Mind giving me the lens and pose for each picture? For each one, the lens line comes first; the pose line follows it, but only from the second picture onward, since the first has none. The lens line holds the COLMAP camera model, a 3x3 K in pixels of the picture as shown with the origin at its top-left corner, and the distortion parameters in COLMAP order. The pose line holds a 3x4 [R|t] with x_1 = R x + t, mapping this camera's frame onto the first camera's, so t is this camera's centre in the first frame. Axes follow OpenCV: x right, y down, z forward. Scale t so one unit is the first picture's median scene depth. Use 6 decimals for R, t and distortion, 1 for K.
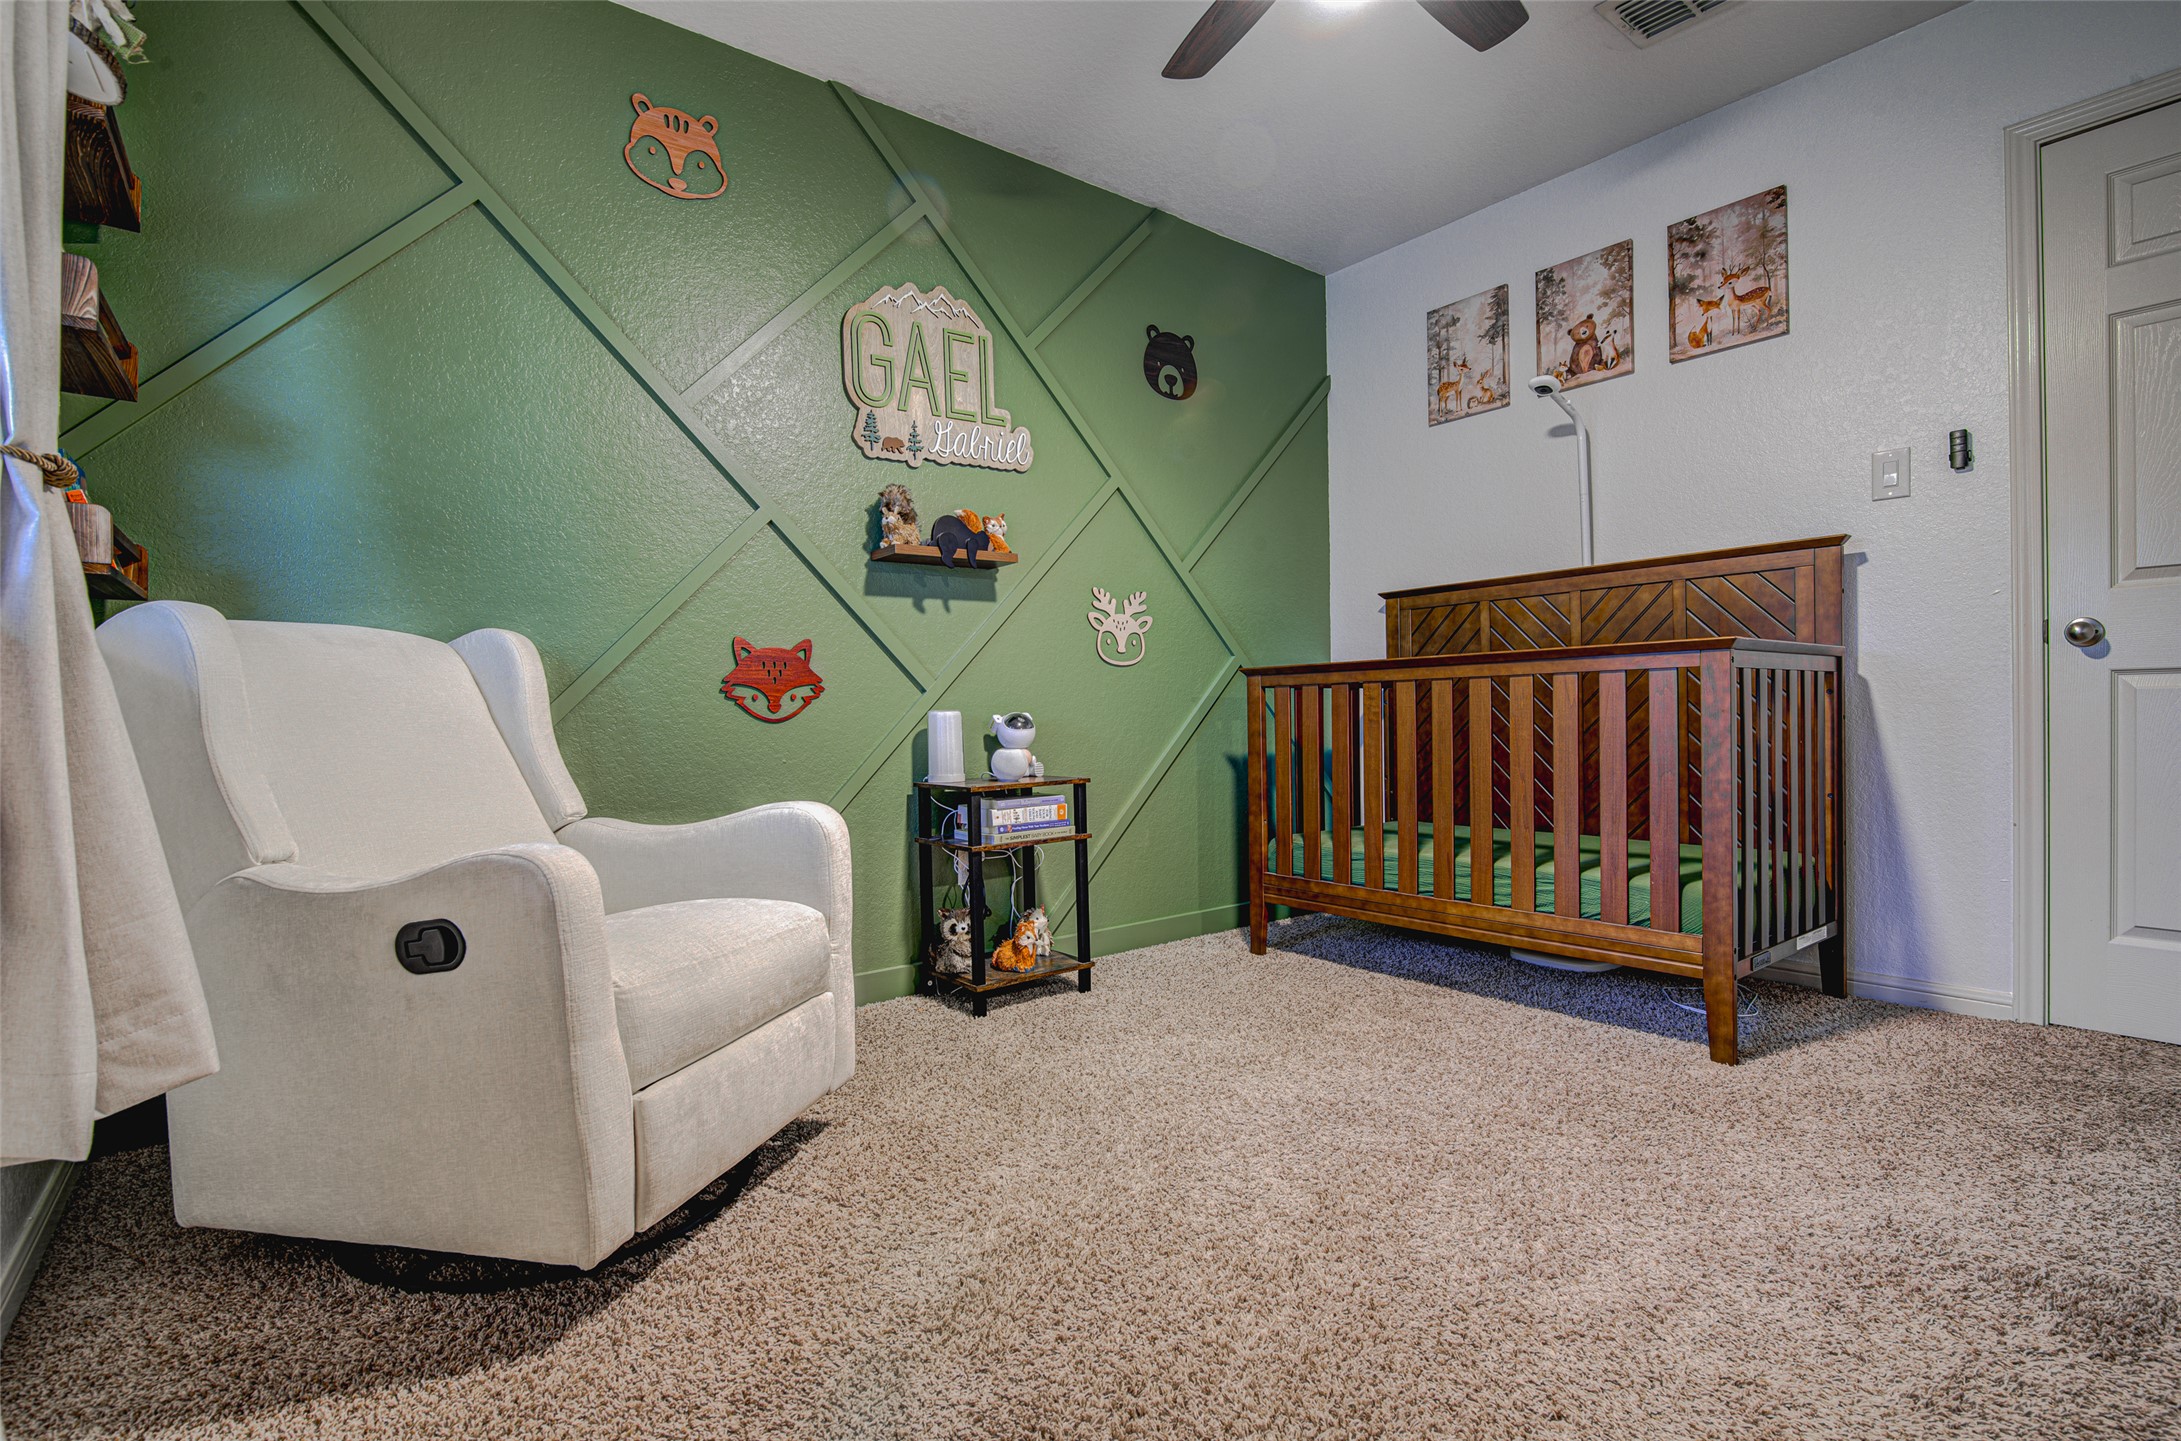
lens RADIAL K [[1009.1, 0, 1089.5], [0, 1009.1, 726.2], [0, 0, 1]] dist [-0.018948, 0.000757]
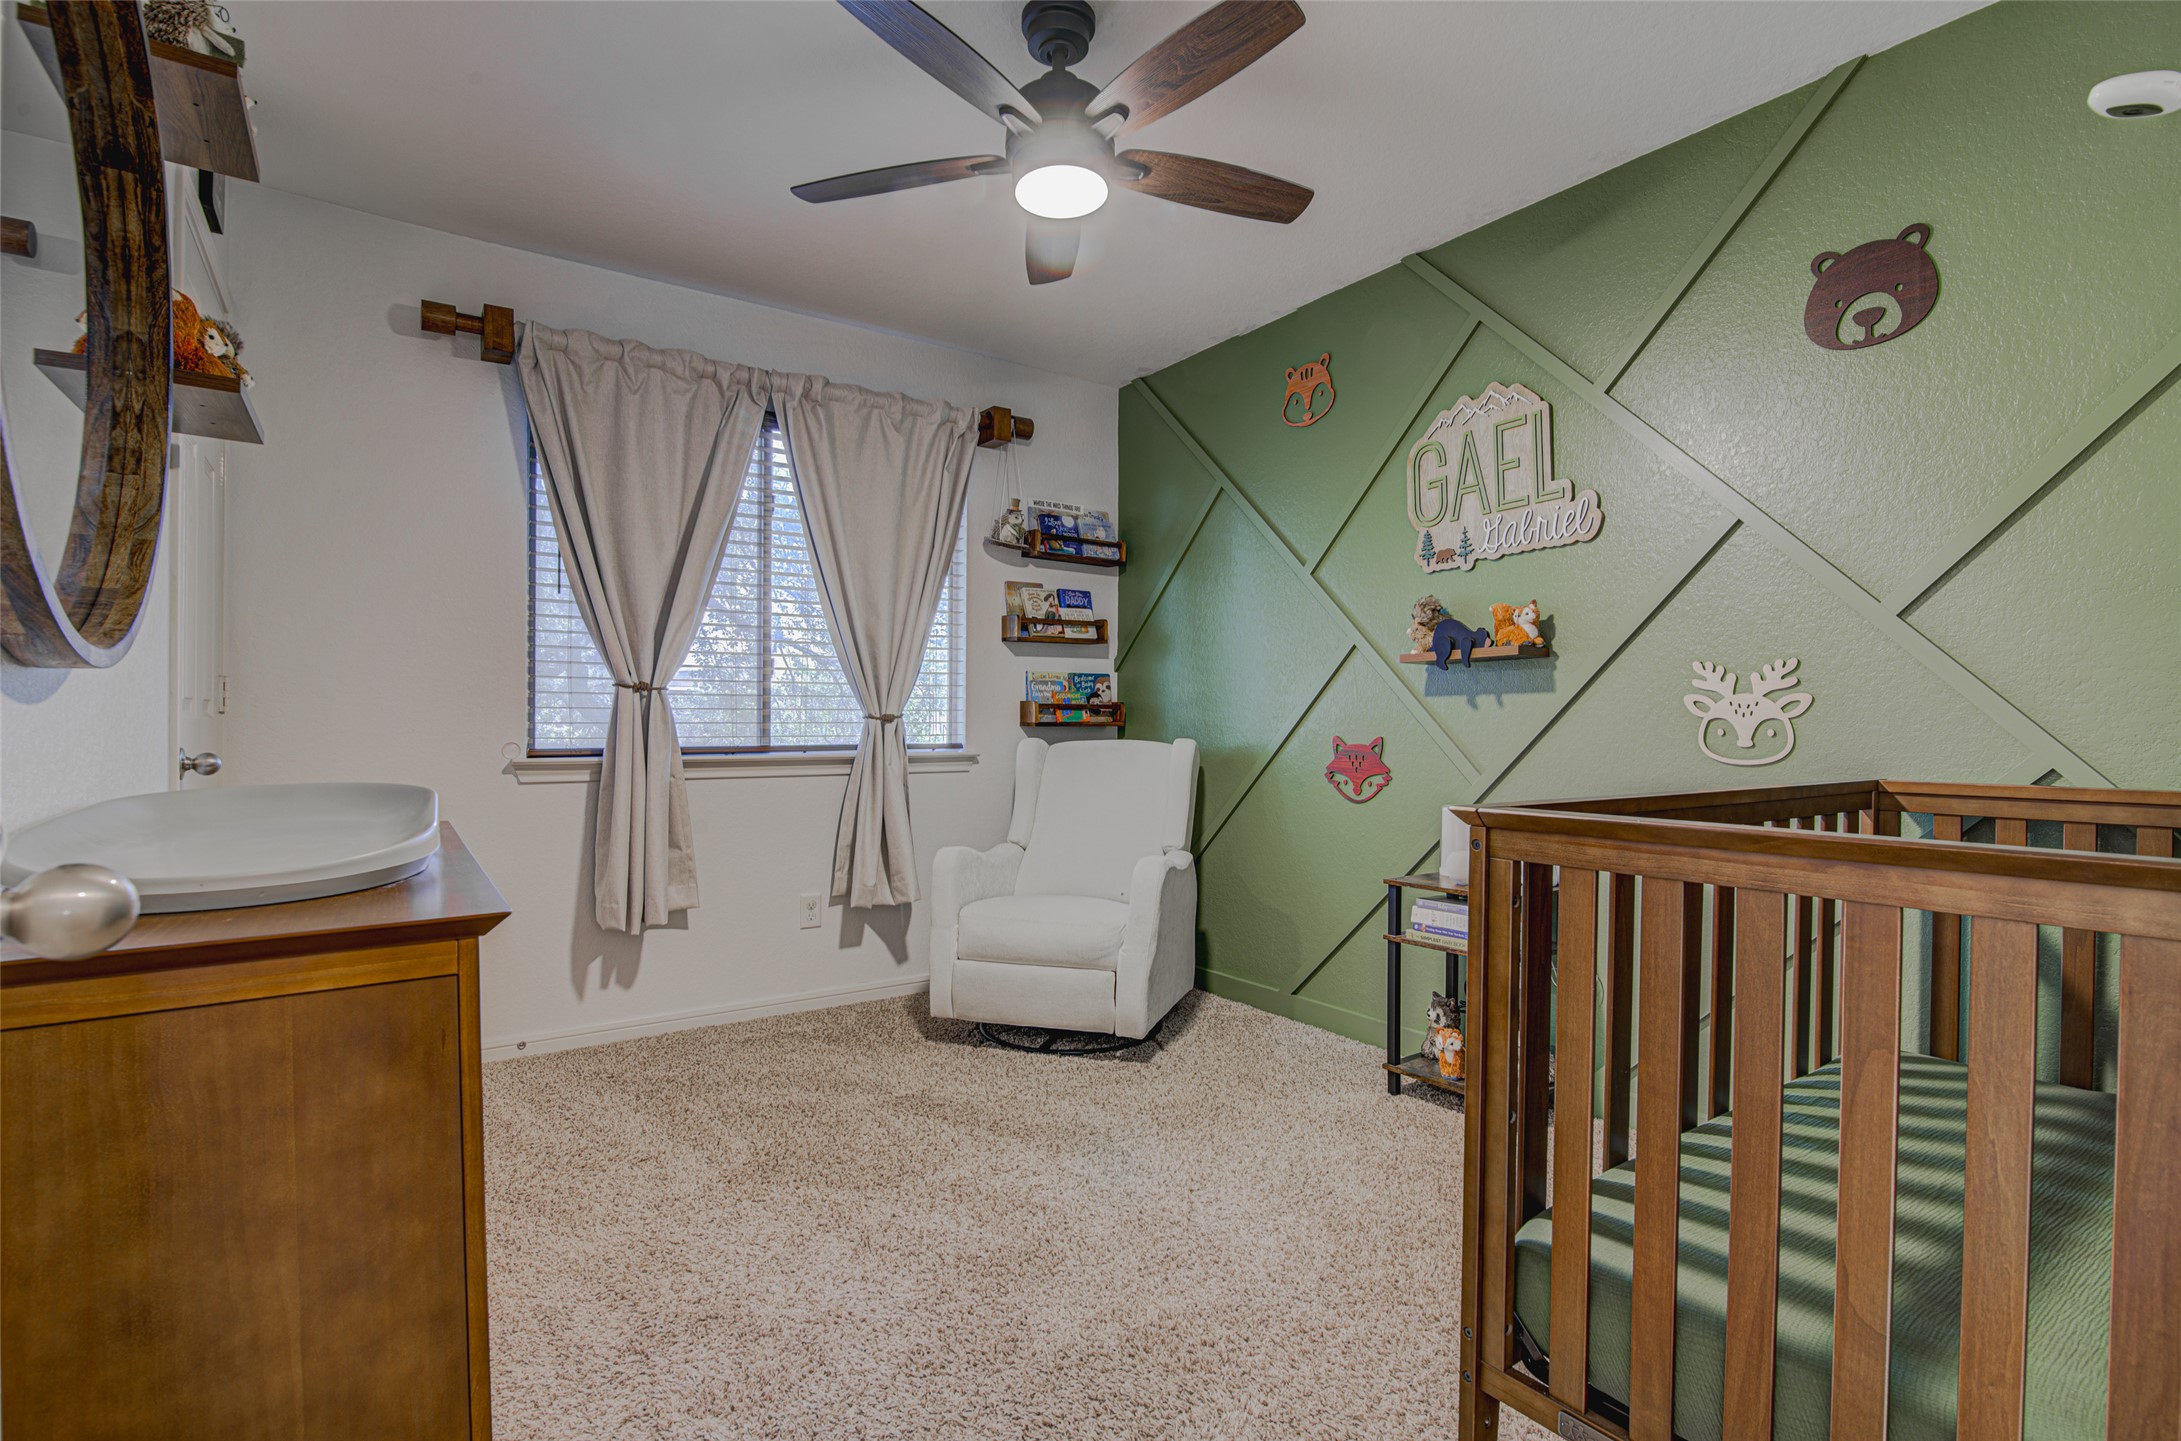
lens RADIAL K [[1009.1, 0, 1090.7], [0, 1009.1, 723.2], [0, 0, 1]] dist [-0.018948, 0.000757]
pose [[-0.039285, 0.017518, -0.999074, 0.894208], [-0.013291, 0.999749, 0.018052, -0.113197], [0.999140, 0.013988, -0.039043, 0.656840]]
